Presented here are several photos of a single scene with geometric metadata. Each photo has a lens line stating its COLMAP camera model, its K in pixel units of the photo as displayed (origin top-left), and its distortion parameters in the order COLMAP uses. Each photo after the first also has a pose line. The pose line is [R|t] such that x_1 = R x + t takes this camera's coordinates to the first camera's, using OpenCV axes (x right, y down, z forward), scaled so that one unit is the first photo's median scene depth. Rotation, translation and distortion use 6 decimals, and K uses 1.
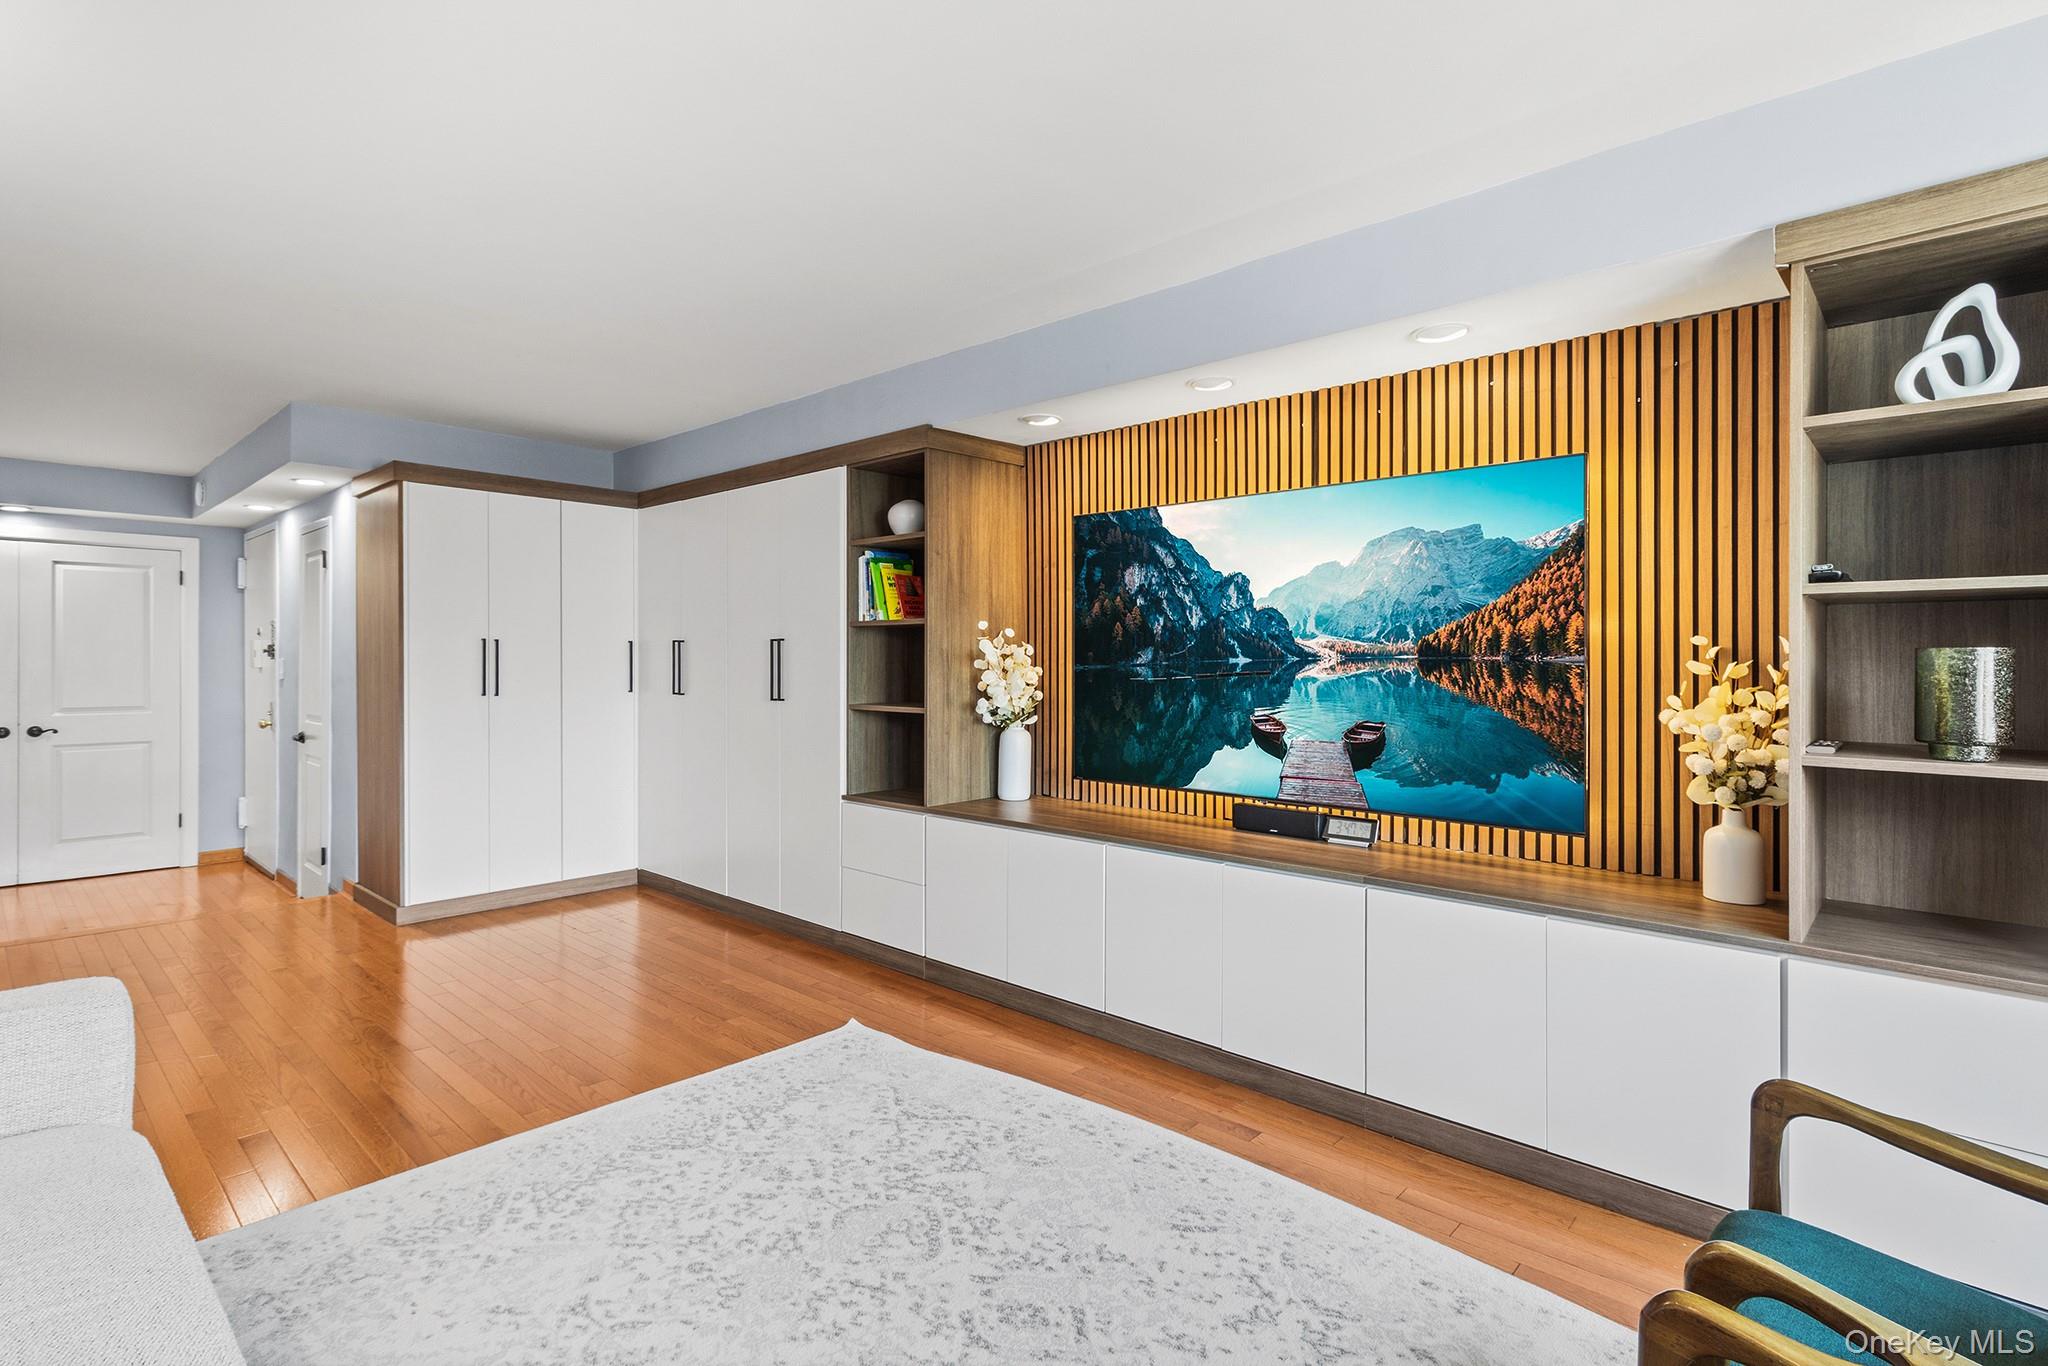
lens RADIAL K [[986.2, 0, 1067.2], [0, 986.2, 654.6], [0, 0, 1]] dist [0.003767, -0.000914]
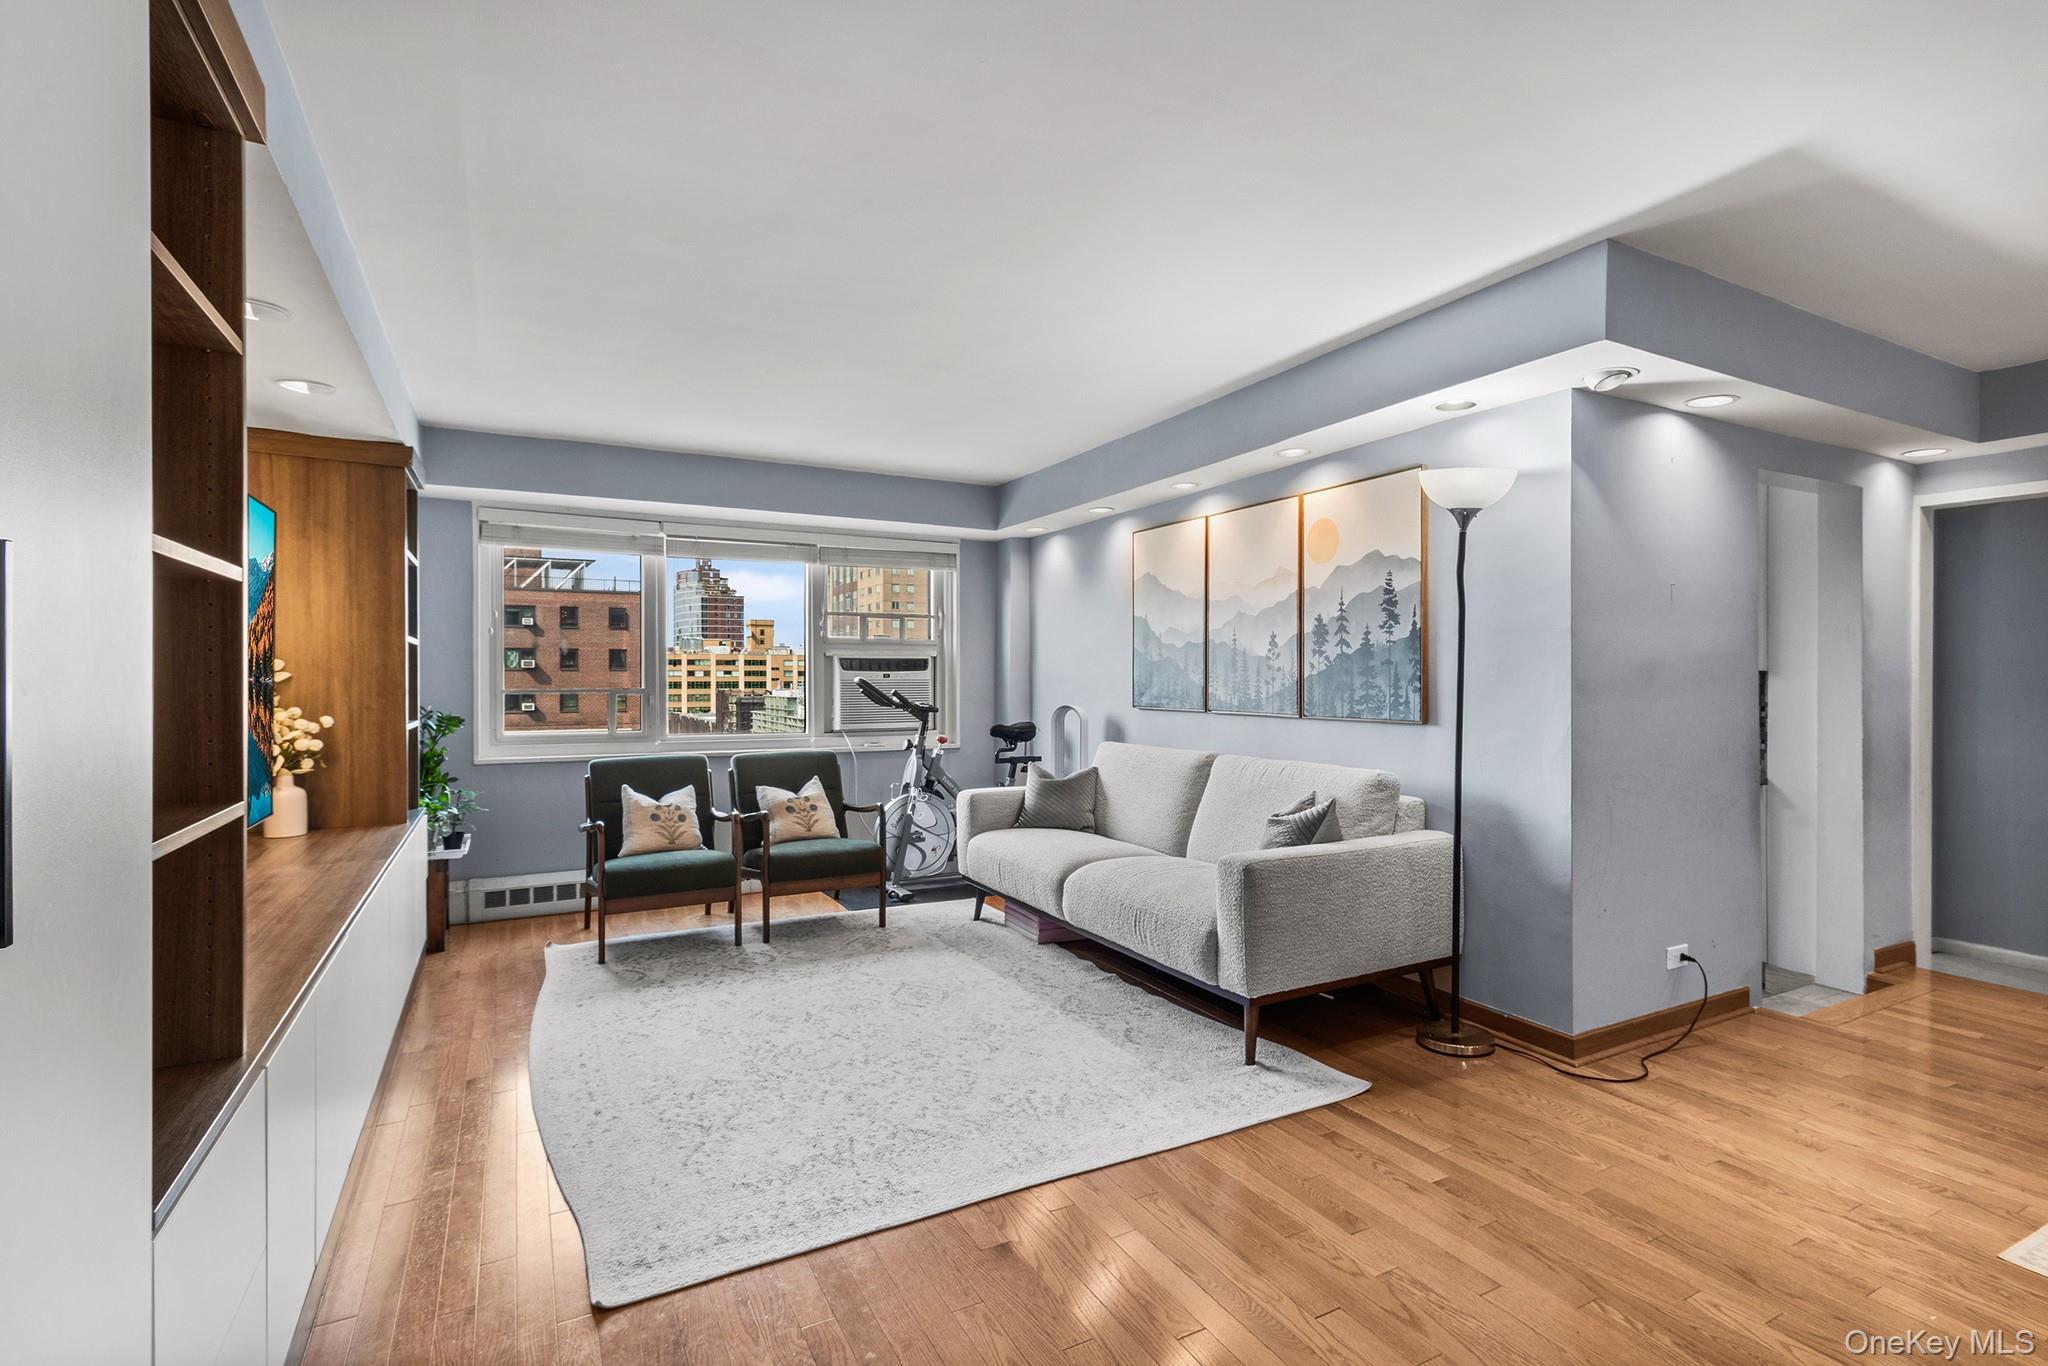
lens RADIAL K [[938.3, 0, 1029.4], [0, 938.3, 682.5], [0, 0, 1]] dist [0.001085, 0.000039]
pose [[-0.932489, -0.003428, 0.361181, -0.961534], [-0.002305, 0.999991, 0.003538, 0.013340], [-0.361190, 0.002467, -0.932489, 2.110540]]
